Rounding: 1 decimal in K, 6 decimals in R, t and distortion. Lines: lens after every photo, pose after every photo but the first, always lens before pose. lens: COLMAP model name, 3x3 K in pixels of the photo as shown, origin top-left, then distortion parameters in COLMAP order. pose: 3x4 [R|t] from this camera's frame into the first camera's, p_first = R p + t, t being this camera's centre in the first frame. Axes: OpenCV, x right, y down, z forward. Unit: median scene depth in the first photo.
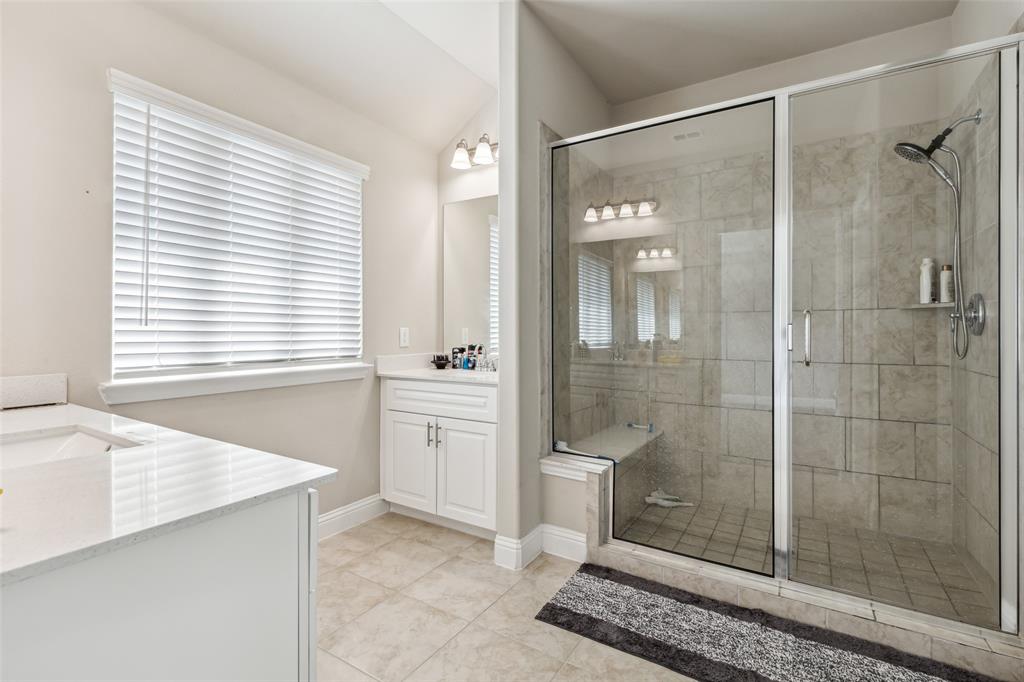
lens RADIAL K [[464.3, 0, 507.6], [0, 464.3, 332.3], [0, 0, 1]] dist [0.007550, -0.002688]
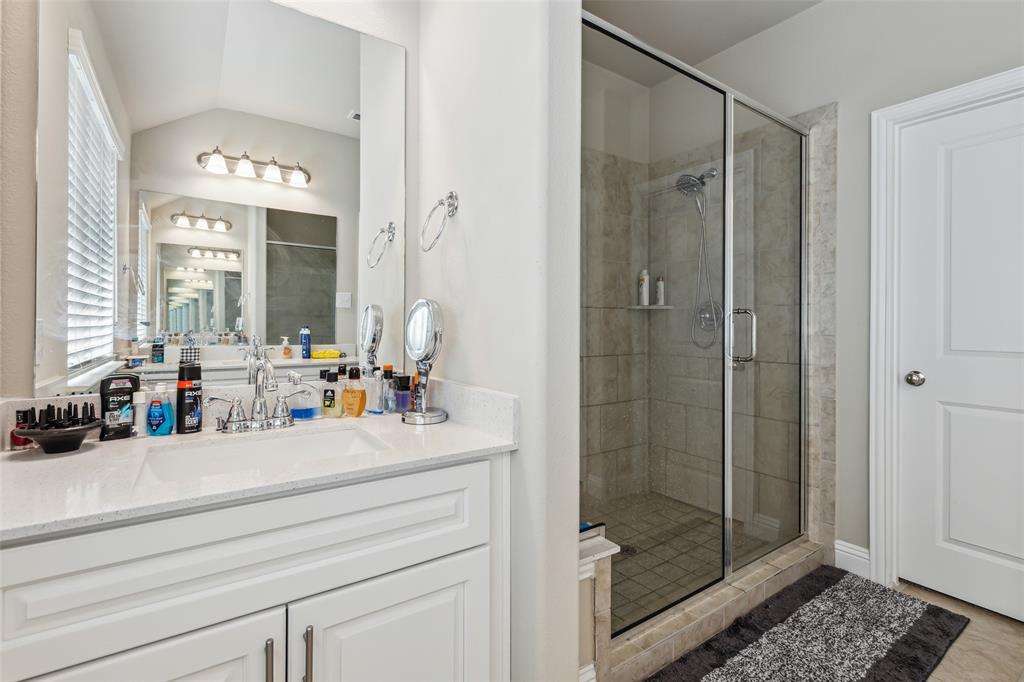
lens RADIAL K [[464.3, 0, 507.5], [0, 464.3, 334.2], [0, 0, 1]] dist [0.007550, -0.002688]
pose [[0.407465, -0.007264, 0.913192, -0.254132], [0.013337, 0.999909, 0.002003, 0.004883], [-0.913123, 0.011363, 0.407525, 0.516504]]
